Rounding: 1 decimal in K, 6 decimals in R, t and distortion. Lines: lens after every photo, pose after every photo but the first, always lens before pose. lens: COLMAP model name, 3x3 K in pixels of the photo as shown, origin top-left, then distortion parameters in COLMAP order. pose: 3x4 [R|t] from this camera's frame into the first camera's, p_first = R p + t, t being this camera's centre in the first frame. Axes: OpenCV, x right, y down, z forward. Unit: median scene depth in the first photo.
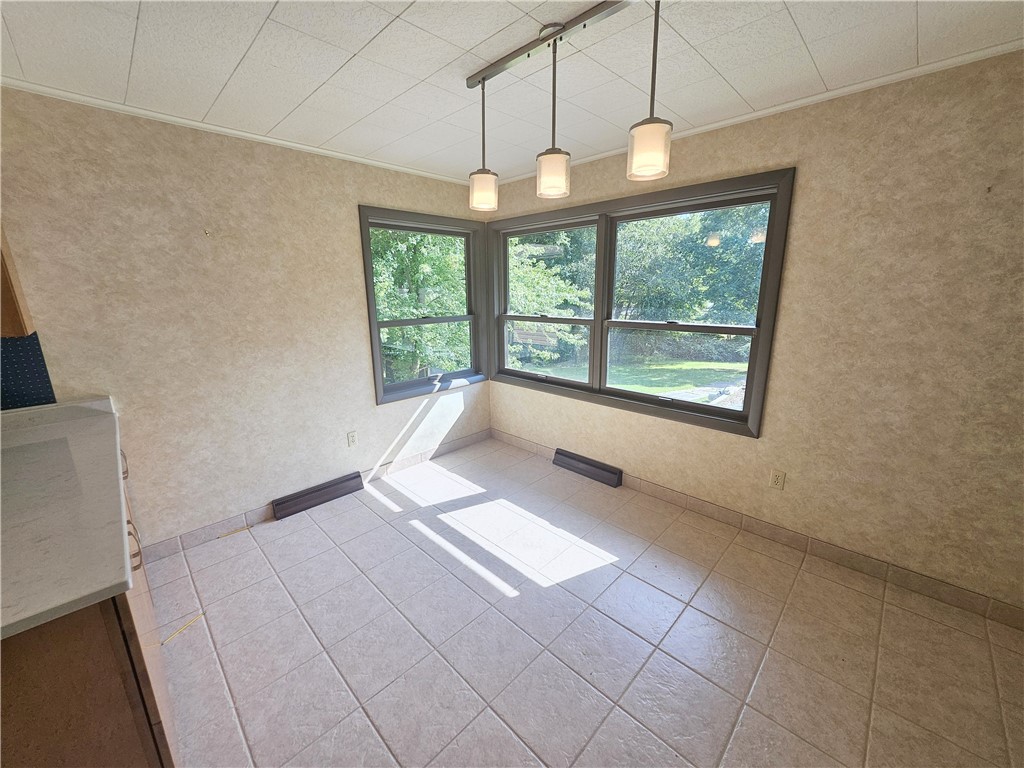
lens RADIAL K [[408.7, 0, 494.3], [0, 408.7, 380.8], [0, 0, 1]] dist [-0.009748, 0.004675]
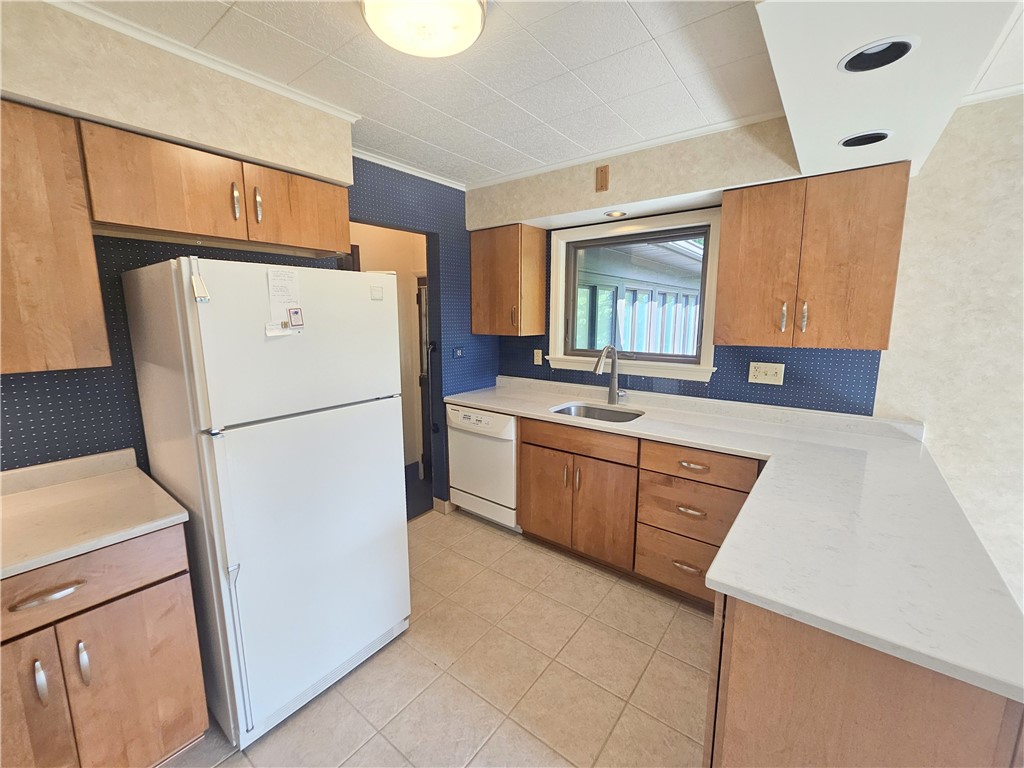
lens RADIAL K [[408.7, 0, 494.3], [0, 408.7, 380.8], [0, 0, 1]] dist [-0.009748, 0.004675]
pose [[0.124906, 0.174903, -0.976631, -0.139873], [-0.221320, 0.964449, 0.144415, 0.019610], [0.967169, 0.198110, 0.159175, -0.056096]]
